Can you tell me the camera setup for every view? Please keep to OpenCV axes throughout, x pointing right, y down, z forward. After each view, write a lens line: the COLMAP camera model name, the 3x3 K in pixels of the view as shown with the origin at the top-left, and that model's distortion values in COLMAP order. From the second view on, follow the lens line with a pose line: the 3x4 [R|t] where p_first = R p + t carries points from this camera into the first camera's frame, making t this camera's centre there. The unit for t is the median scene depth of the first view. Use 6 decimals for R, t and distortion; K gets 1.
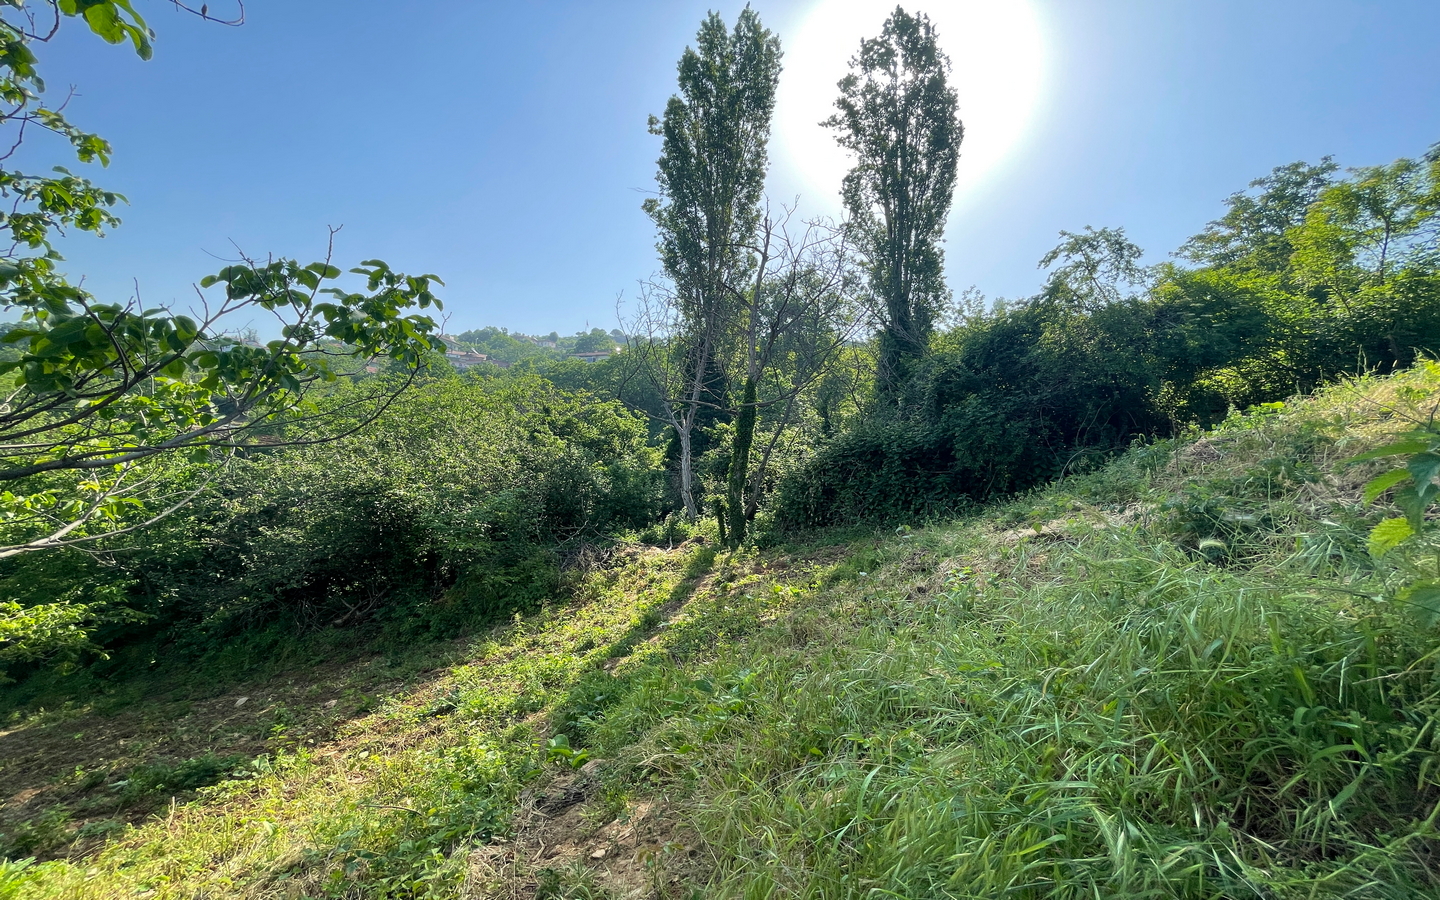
lens RADIAL K [[576.9, 0, 729.9], [0, 576.9, 448.9], [0, 0, 1]] dist [-0.009745, 0.000360]
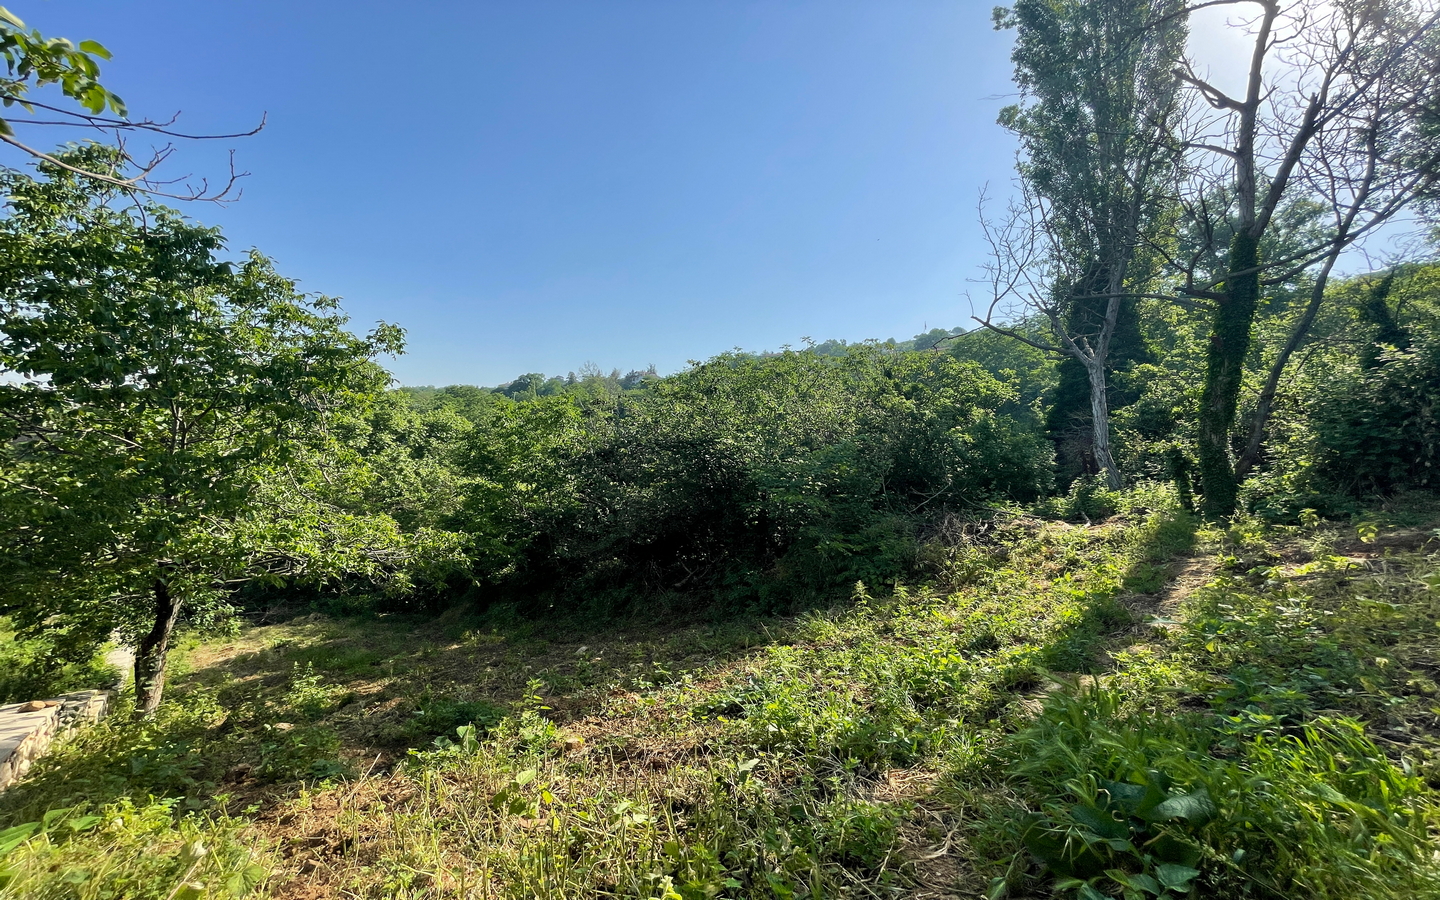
lens RADIAL K [[576.9, 0, 712.5], [0, 576.9, 442.7], [0, 0, 1]] dist [-0.009745, 0.000360]
pose [[0.824250, -0.035742, -0.565097, -0.090879], [0.019339, 0.999201, -0.034991, 0.103534], [0.565896, 0.017913, 0.824282, 0.250306]]
